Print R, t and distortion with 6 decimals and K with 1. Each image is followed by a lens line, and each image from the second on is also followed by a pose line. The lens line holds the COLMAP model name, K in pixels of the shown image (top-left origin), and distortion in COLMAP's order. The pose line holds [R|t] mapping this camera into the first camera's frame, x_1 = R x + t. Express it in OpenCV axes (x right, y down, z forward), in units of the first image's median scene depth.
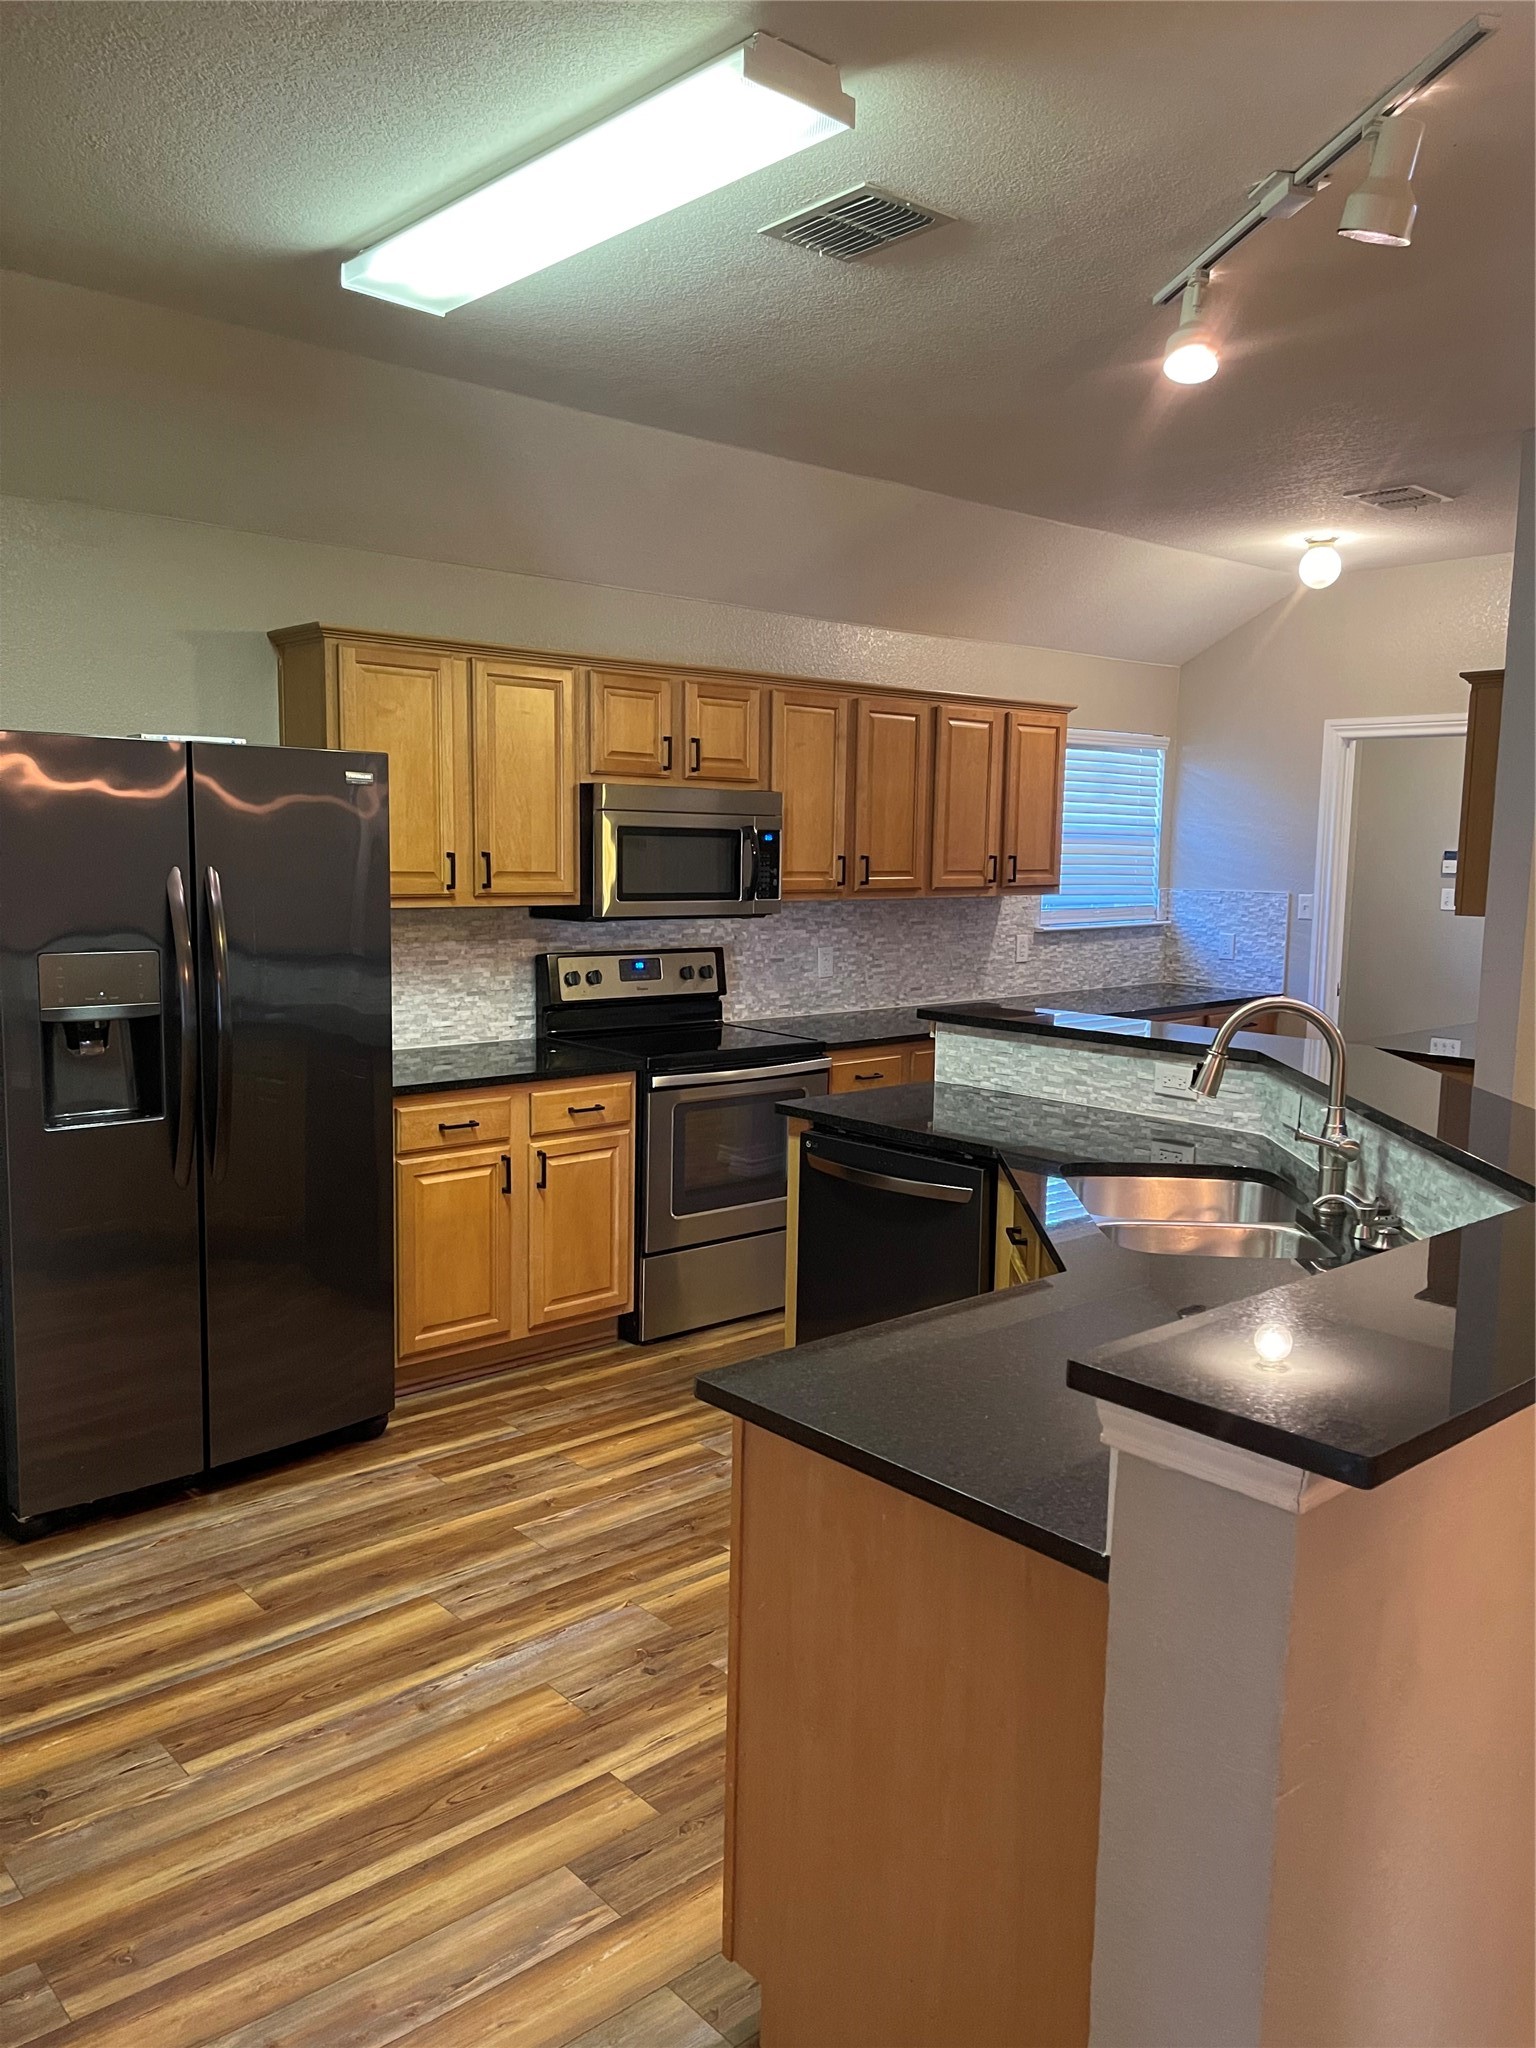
lens RADIAL K [[1539.6, 0, 768.4], [0, 1539.6, 1025.4], [0, 0, 1]] dist [0.046710, -0.081317]
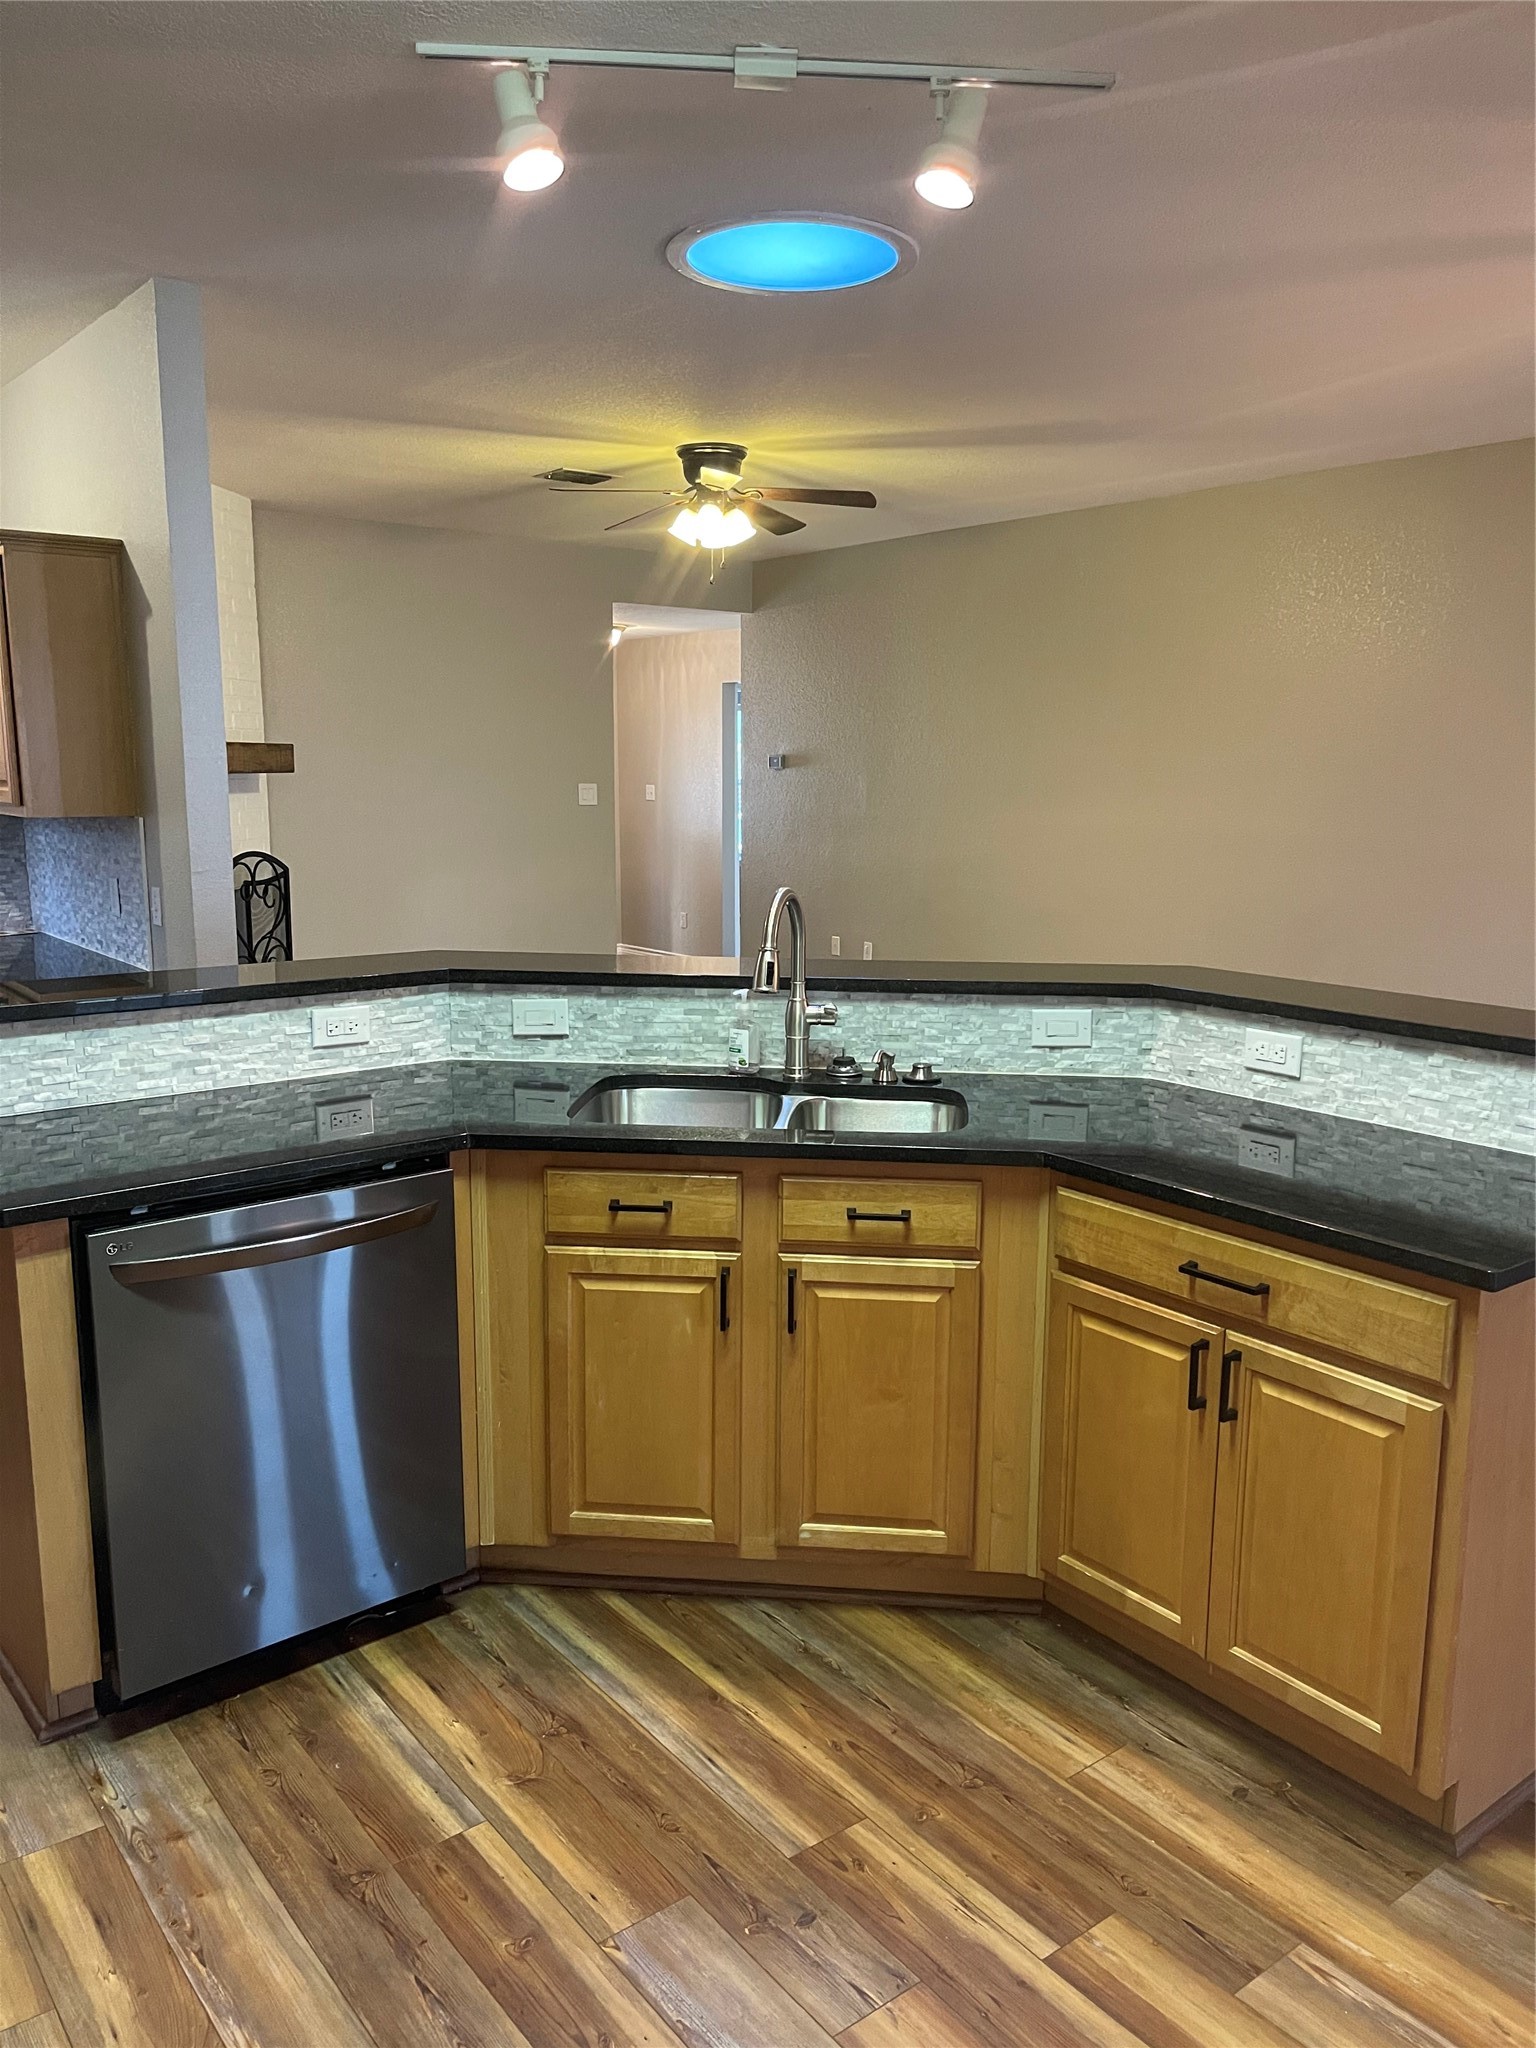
lens RADIAL K [[1539.6, 0, 776.1], [0, 1539.6, 1028.0], [0, 0, 1]] dist [0.046710, -0.081317]
pose [[0.060370, -0.195547, 0.978834, -0.549679], [0.106305, 0.976306, 0.188485, -0.097355], [-0.992499, 0.092677, 0.079728, 0.720382]]
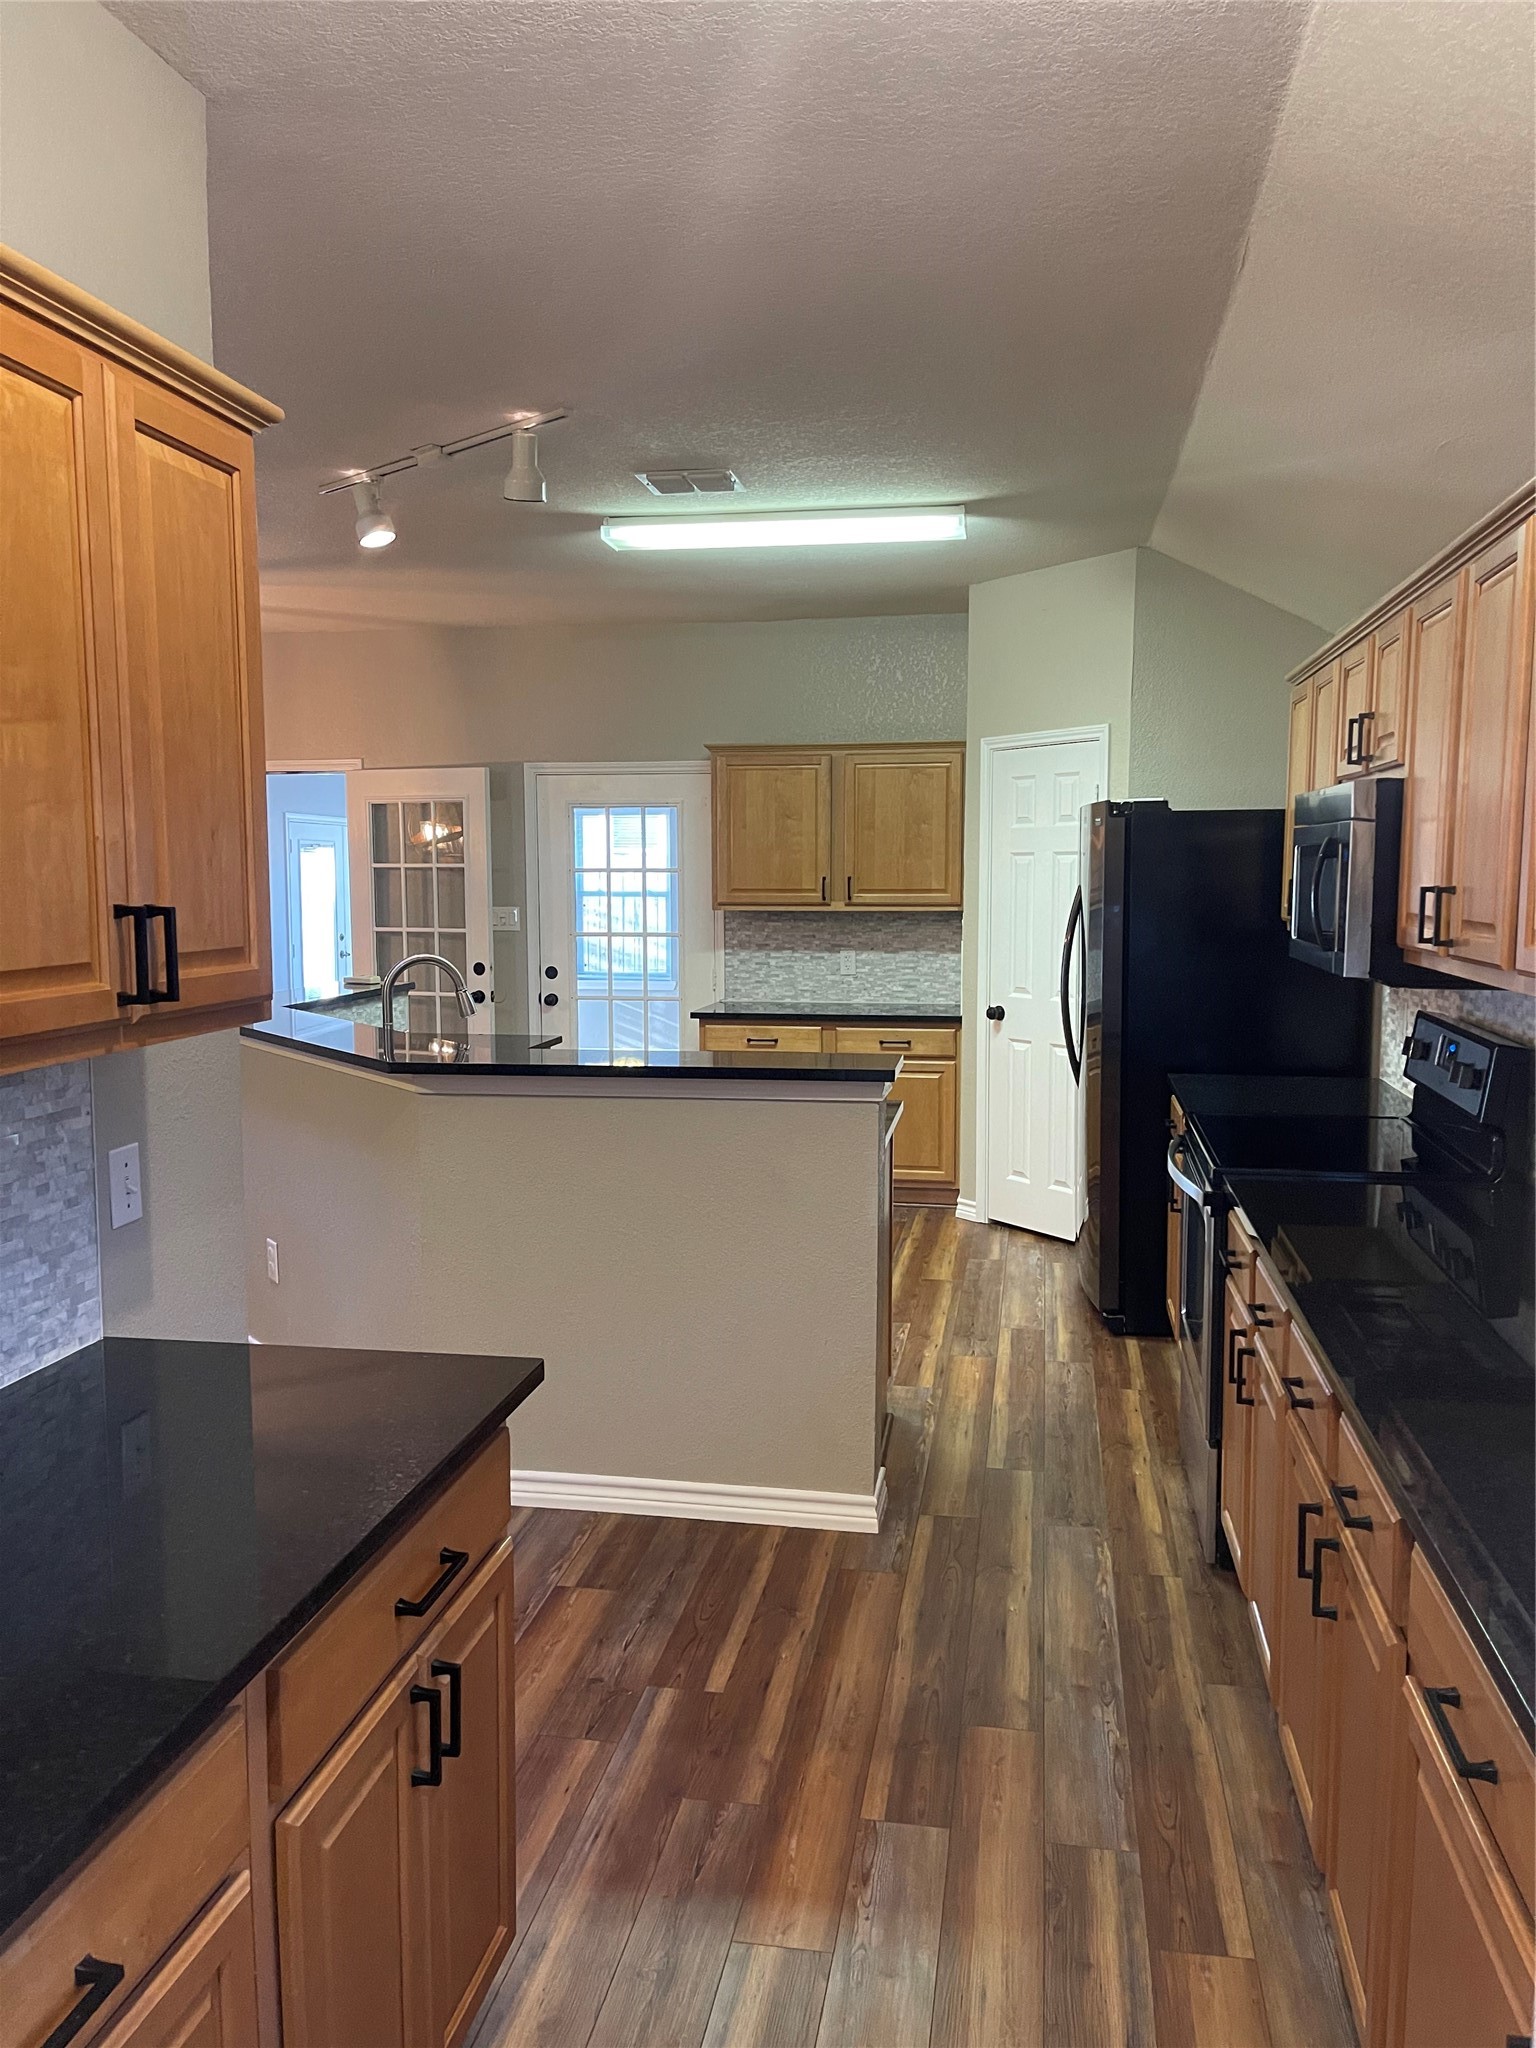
lens RADIAL K [[1539.6, 0, 768.3], [0, 1539.6, 1020.8], [0, 0, 1]] dist [0.046710, -0.081317]
pose [[-0.783047, 0.042437, -0.620514, 0.644424], [-0.093225, 0.978391, 0.184556, -0.165626], [0.614937, 0.202364, -0.762169, 1.516100]]
